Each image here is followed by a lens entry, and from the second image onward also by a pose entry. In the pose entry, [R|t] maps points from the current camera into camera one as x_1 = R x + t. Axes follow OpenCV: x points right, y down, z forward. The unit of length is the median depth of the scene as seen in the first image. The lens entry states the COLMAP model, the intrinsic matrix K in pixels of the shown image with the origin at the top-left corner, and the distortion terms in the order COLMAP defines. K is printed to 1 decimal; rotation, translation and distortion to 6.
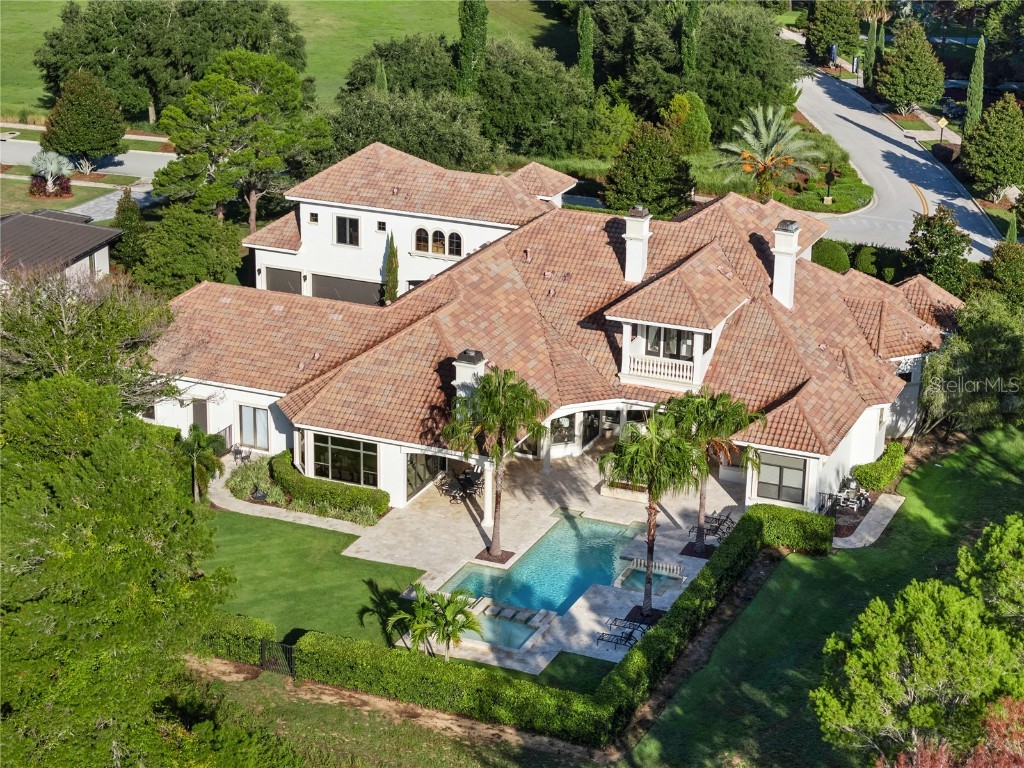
lens RADIAL K [[2075.9, 0, 512.0], [0, 2075.9, 384.0], [0, 0, 1]] dist [-0.016267, 0.080011]
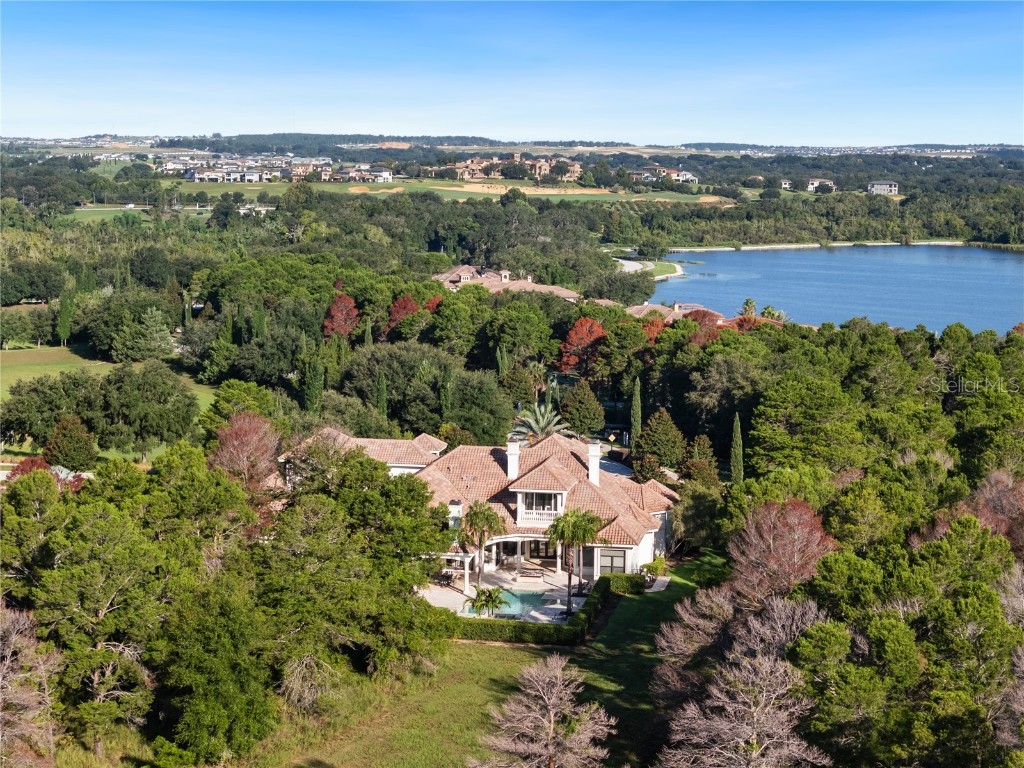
lens RADIAL K [[2075.9, 0, 512.0], [0, 2075.9, 384.0], [0, 0, 1]] dist [-0.016267, 0.080011]
pose [[0.974217, -0.032630, 0.223240, -0.338325], [0.080036, 0.975116, -0.206746, 0.241177], [-0.210939, 0.219282, 0.952586, -0.744021]]
